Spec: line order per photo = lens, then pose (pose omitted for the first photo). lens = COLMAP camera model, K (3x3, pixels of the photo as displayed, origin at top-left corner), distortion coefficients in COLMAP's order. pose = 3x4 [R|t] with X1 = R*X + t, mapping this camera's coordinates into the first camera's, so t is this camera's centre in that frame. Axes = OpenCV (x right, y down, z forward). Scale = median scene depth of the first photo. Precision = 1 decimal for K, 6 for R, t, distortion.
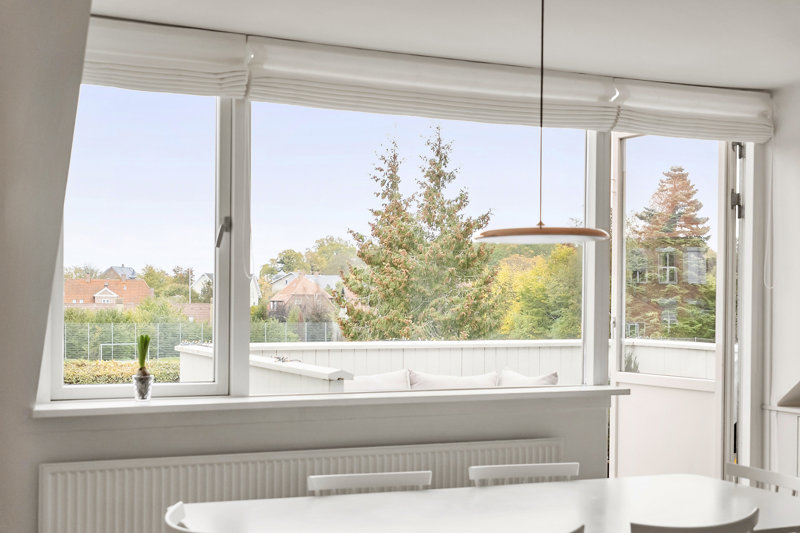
lens RADIAL K [[1084.2, 0, 402.0], [0, 1084.2, 304.0], [0, 0, 1]] dist [0.008912, 0.000000]
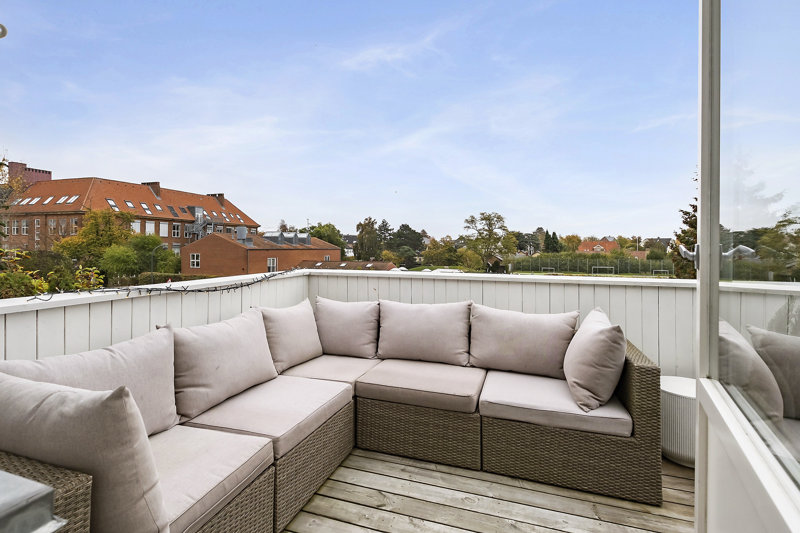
lens RADIAL K [[386.0, 0, 398.7], [0, 386.0, 243.9], [0, 0, 1]] dist [0.000111, 0.000583]
pose [[0.724641, -0.007631, -0.689085, 0.061788], [-0.005157, 0.999851, -0.016495, 0.003828], [0.689108, 0.015507, 0.724493, 0.205780]]
